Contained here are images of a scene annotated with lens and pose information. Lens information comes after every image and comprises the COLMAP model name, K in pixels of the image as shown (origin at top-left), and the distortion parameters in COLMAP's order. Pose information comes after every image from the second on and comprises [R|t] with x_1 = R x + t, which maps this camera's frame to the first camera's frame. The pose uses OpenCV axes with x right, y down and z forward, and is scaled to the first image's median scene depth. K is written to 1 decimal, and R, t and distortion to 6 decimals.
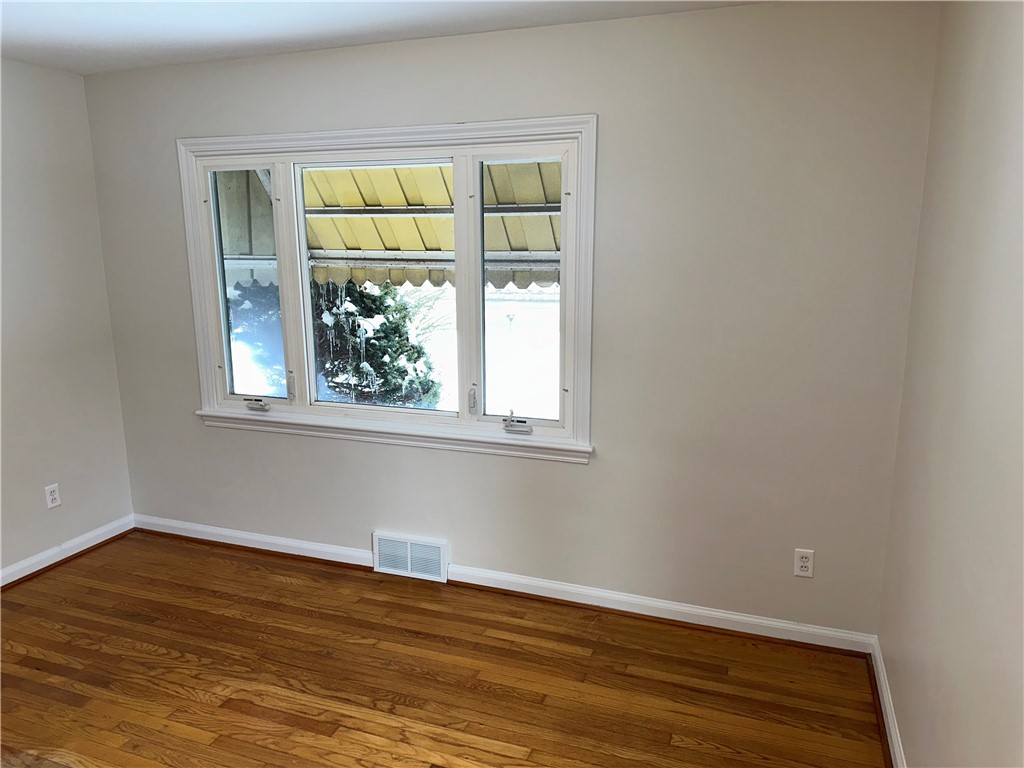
lens RADIAL K [[716.6, 0, 508.5], [0, 716.6, 386.9], [0, 0, 1]] dist [0.066542, -0.078267]
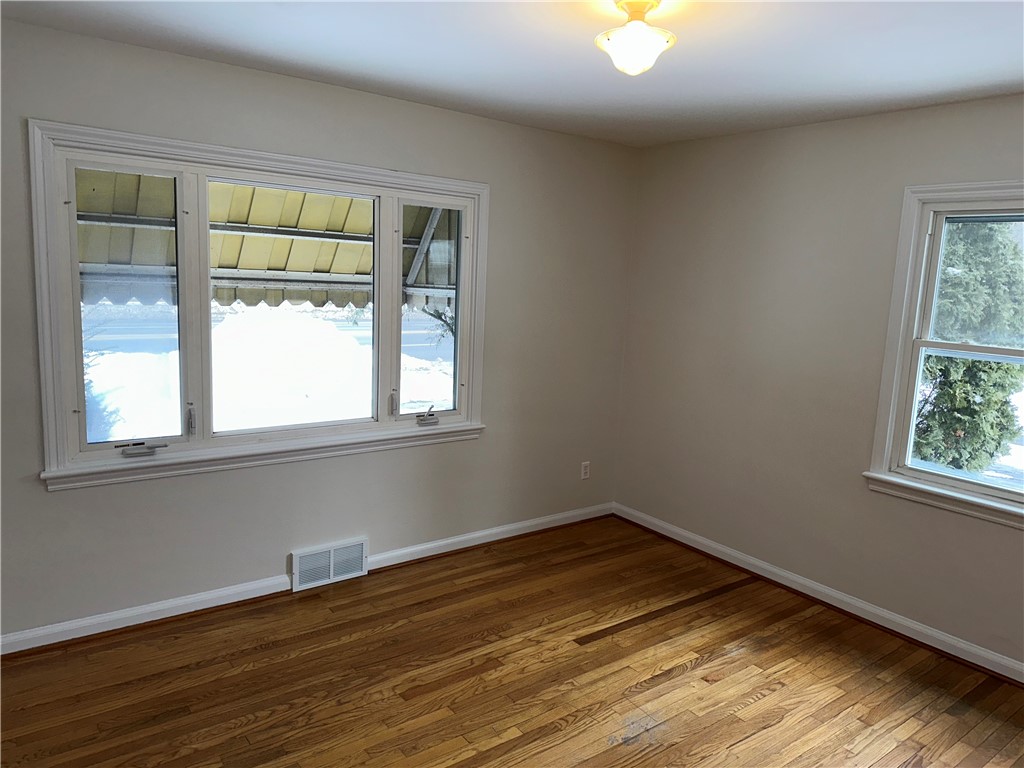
lens RADIAL K [[716.6, 0, 515.8], [0, 716.6, 389.5], [0, 0, 1]] dist [0.066542, -0.078267]
pose [[0.542179, -0.109783, 0.833060, -0.930268], [0.119643, 0.991413, 0.052784, -0.042879], [-0.831701, 0.071051, 0.550658, 0.194268]]
